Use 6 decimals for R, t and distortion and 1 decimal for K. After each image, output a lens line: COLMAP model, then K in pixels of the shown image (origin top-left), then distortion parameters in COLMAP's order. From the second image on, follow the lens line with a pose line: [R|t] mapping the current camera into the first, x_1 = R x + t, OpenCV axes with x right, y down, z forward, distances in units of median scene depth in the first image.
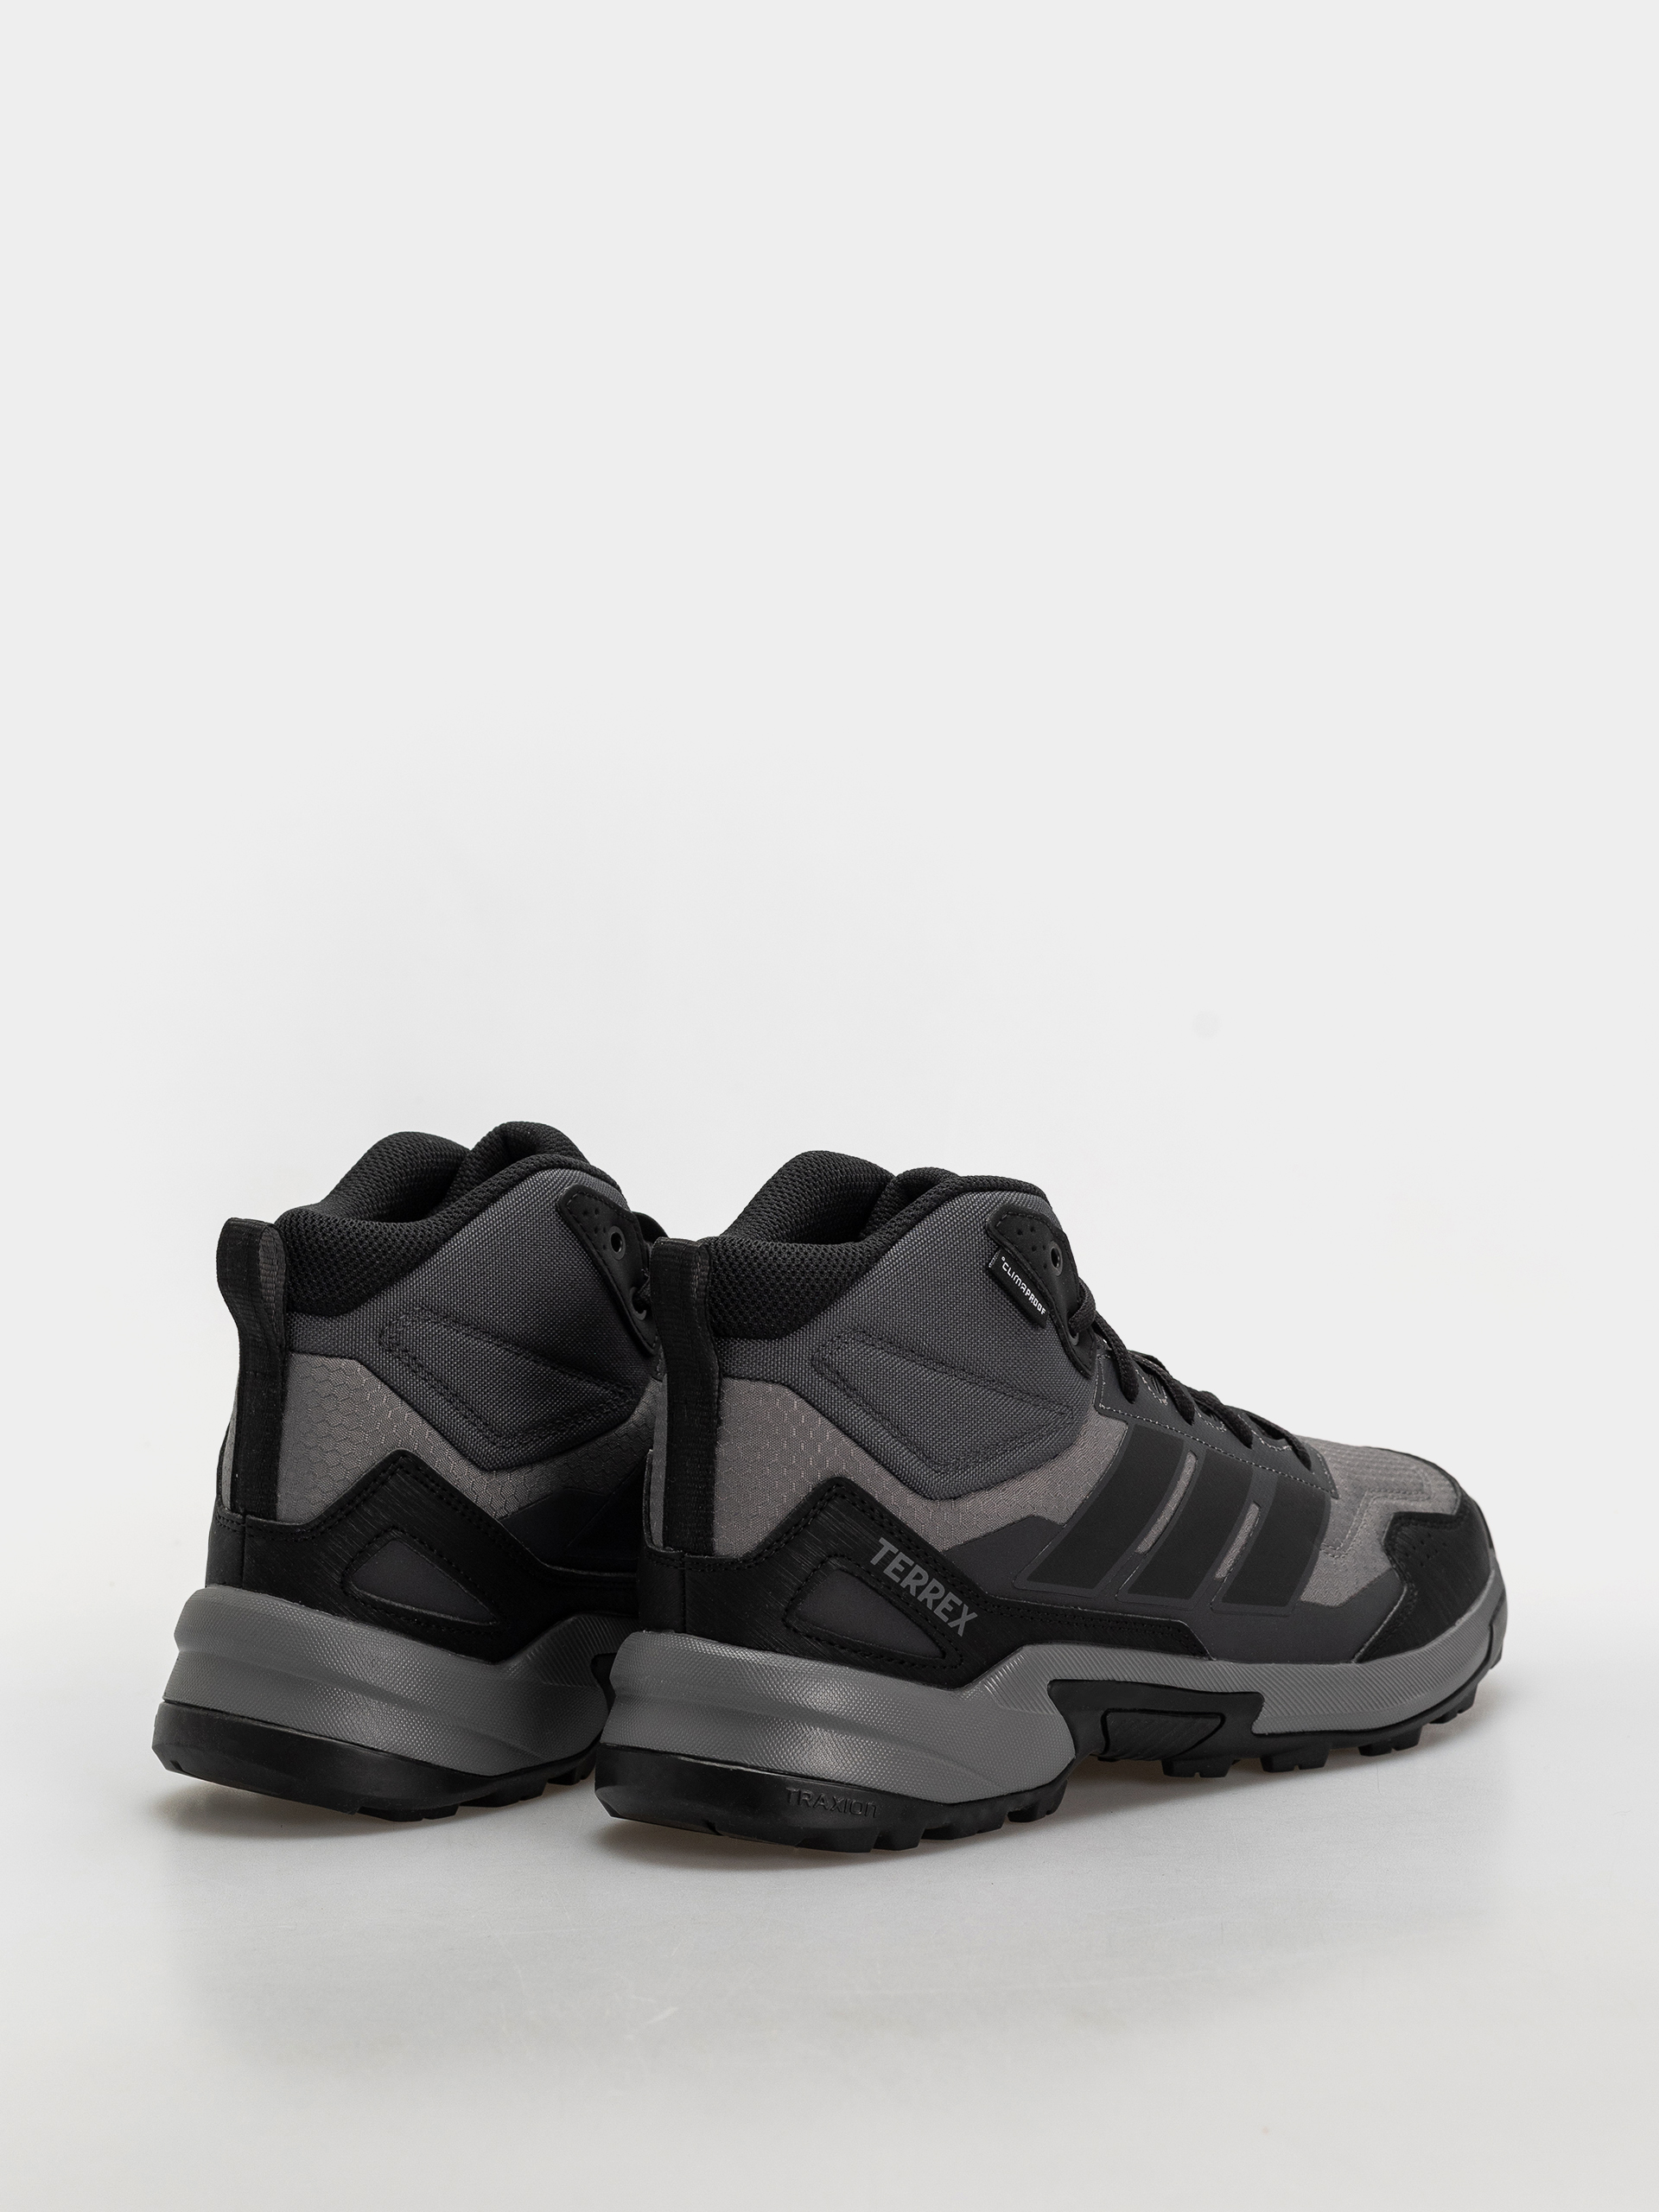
lens RADIAL K [[6599.6, 0, 829.5], [0, 6599.6, 1106.0], [0, 0, 1]] dist [0.017979, 0.664437]
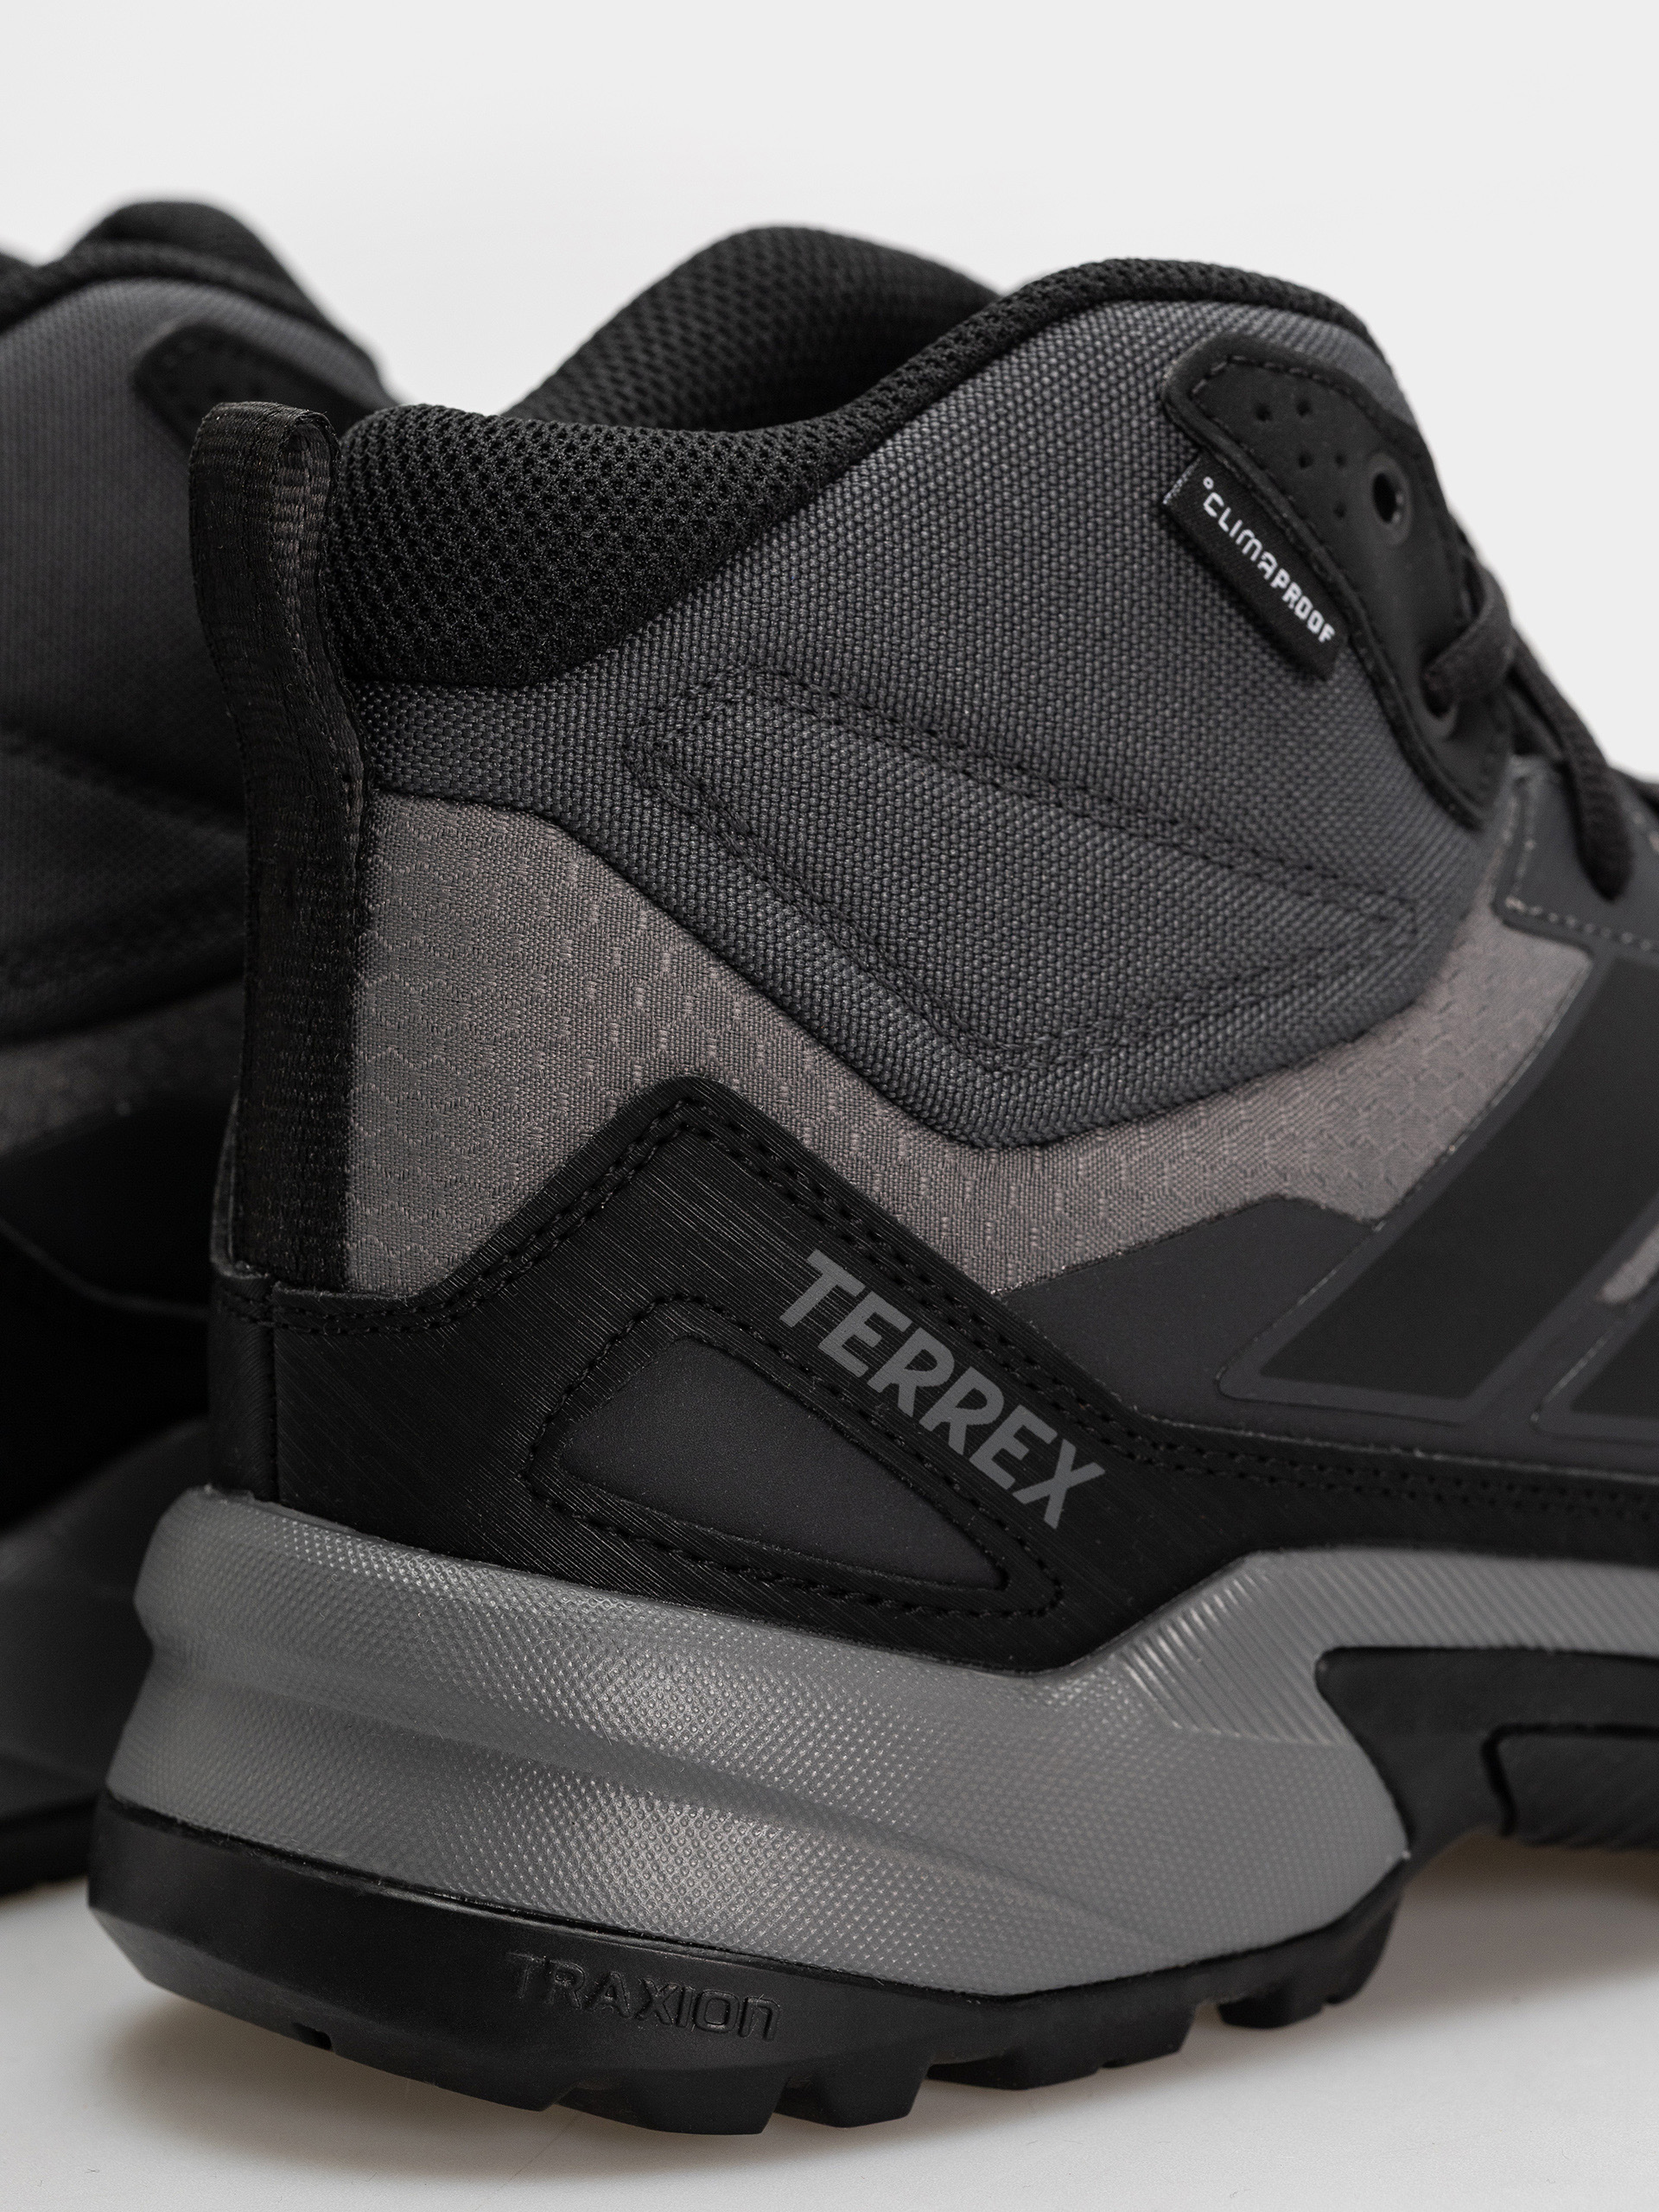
lens RADIAL K [[6599.6, 0, 829.5], [0, 6599.6, 1106.0], [0, 0, 1]] dist [0.017979, 0.664437]
pose [[0.984641, 0.018974, -0.173556, 0.069748], [-0.009450, 0.998412, 0.055539, 0.037613], [0.174334, -0.053046, 0.983257, 0.646573]]
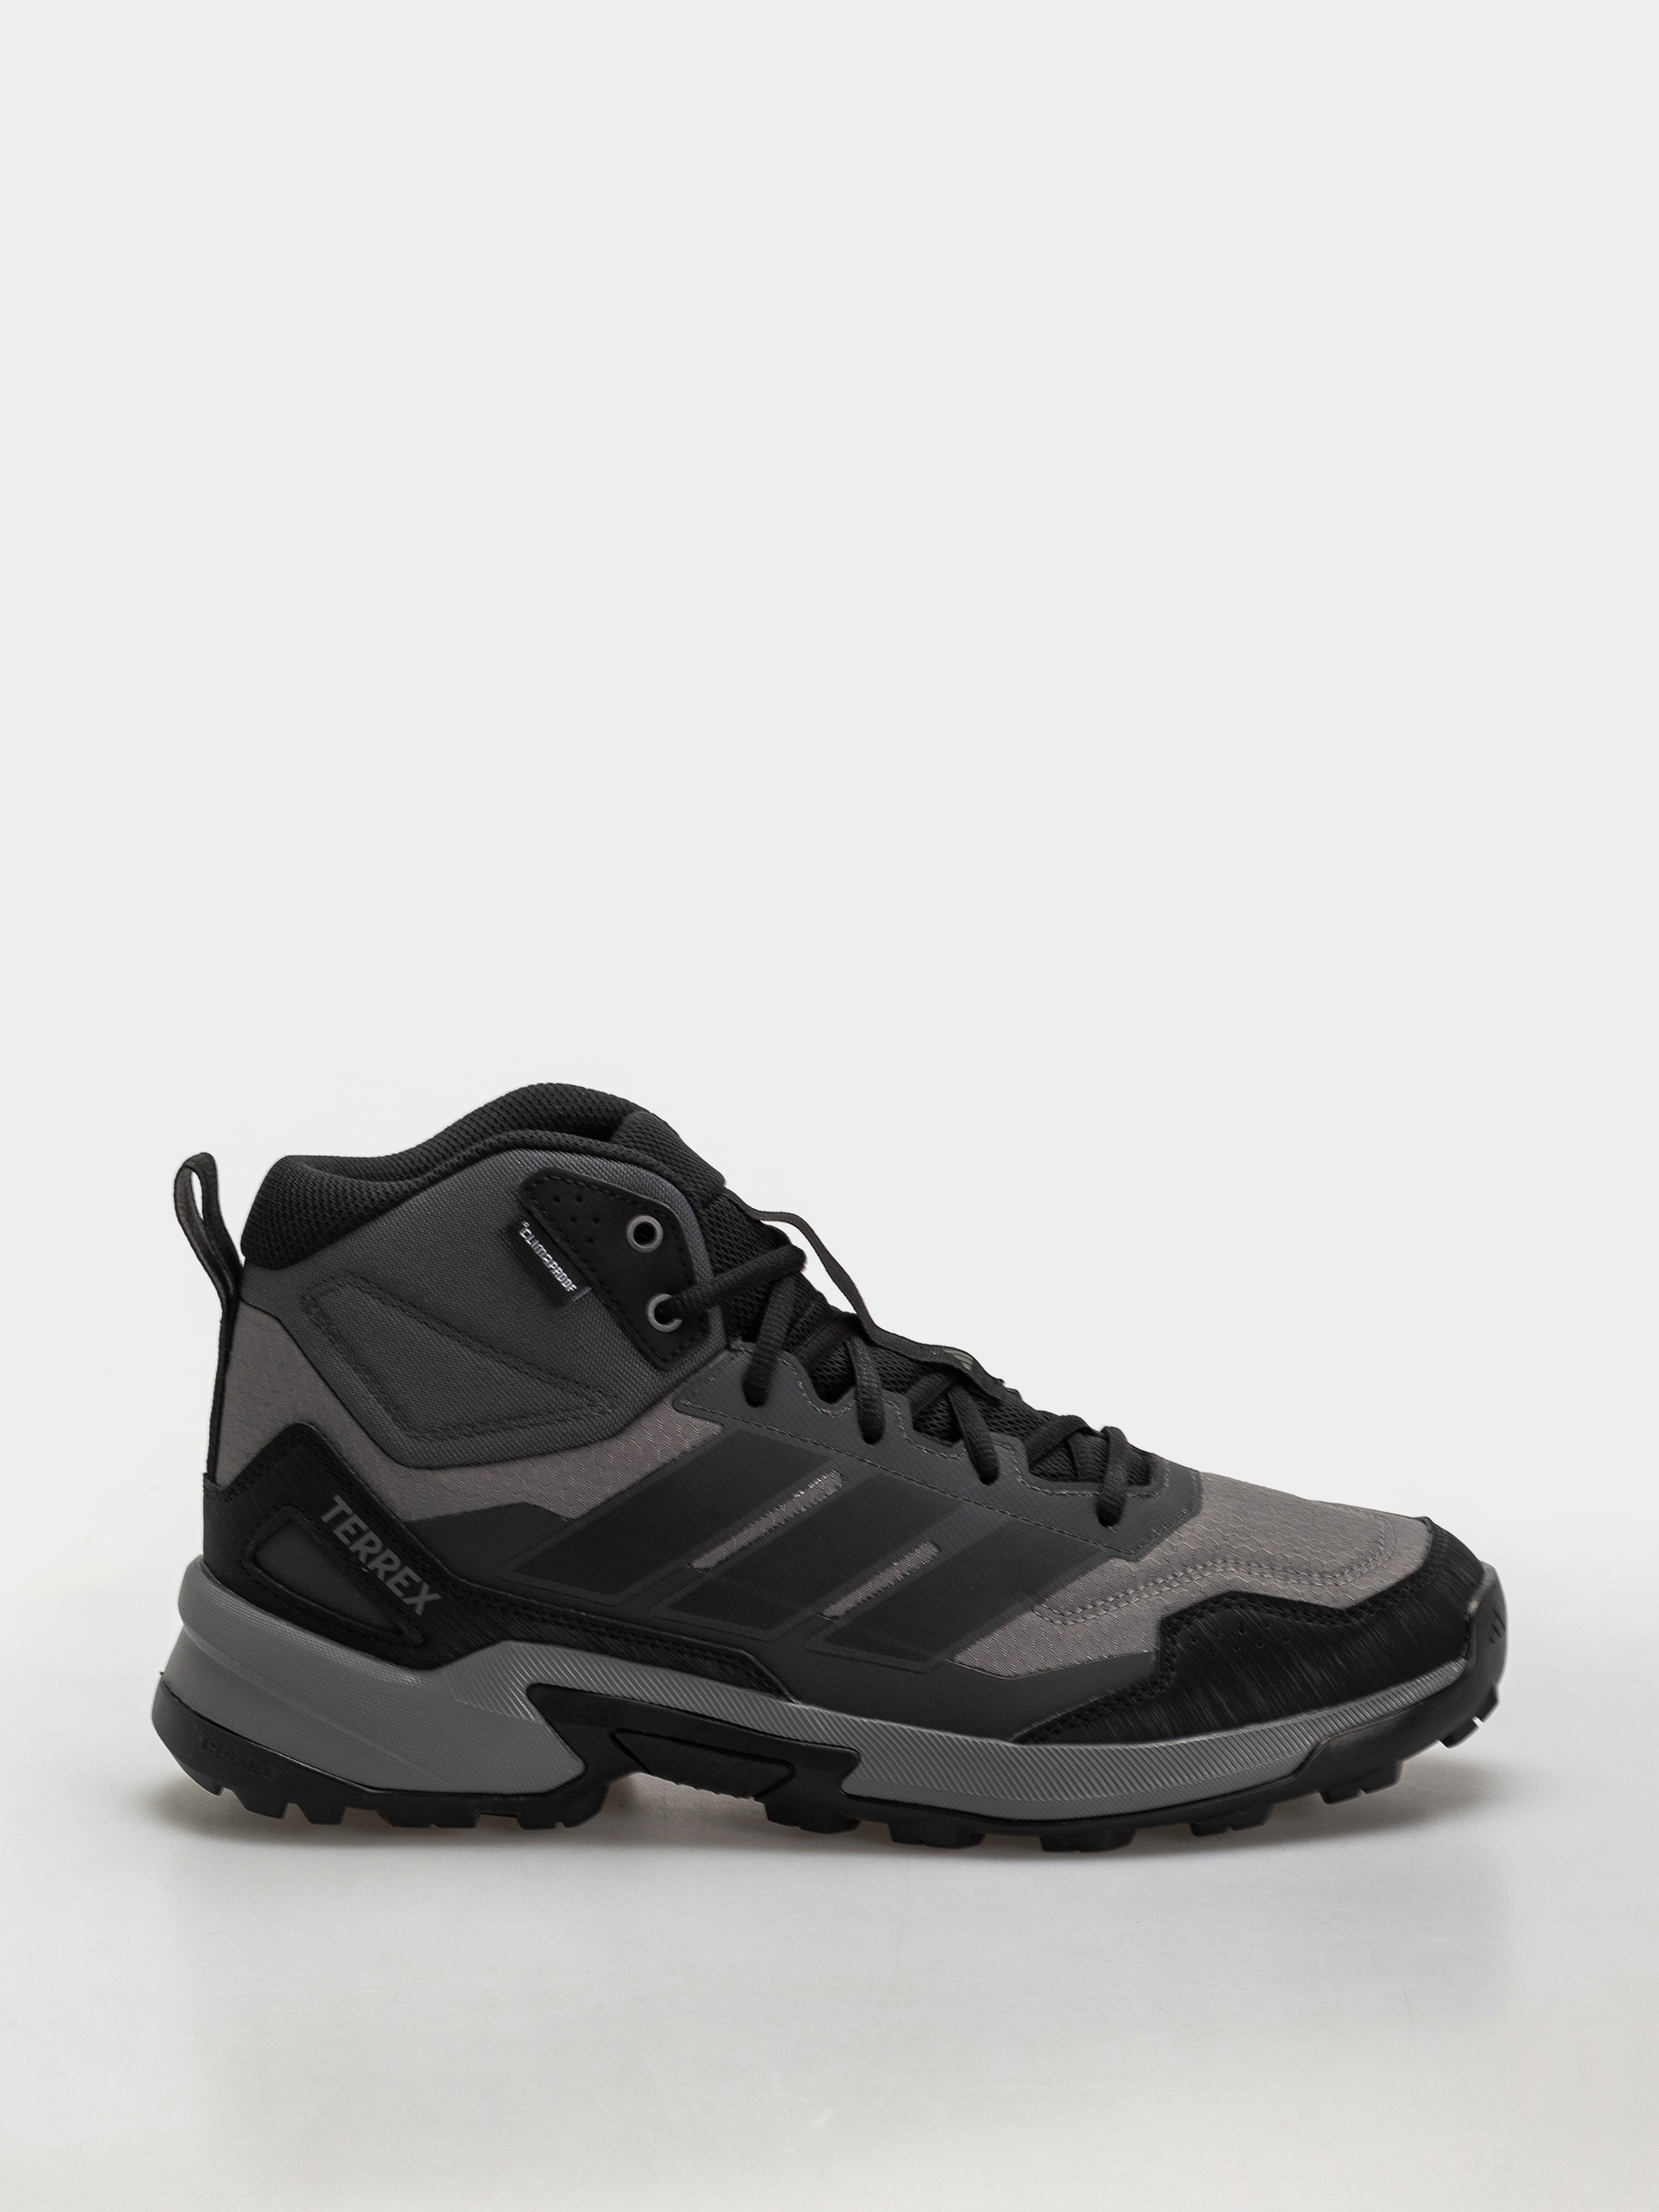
lens RADIAL K [[6599.6, 0, 829.5], [0, 6599.6, 1106.0], [0, 0, 1]] dist [0.017979, 0.664437]
pose [[0.647681, 0.151979, -0.746600, 0.744749], [-0.080227, 0.988060, 0.131534, -0.118588], [0.757676, -0.025294, 0.652141, 0.436280]]
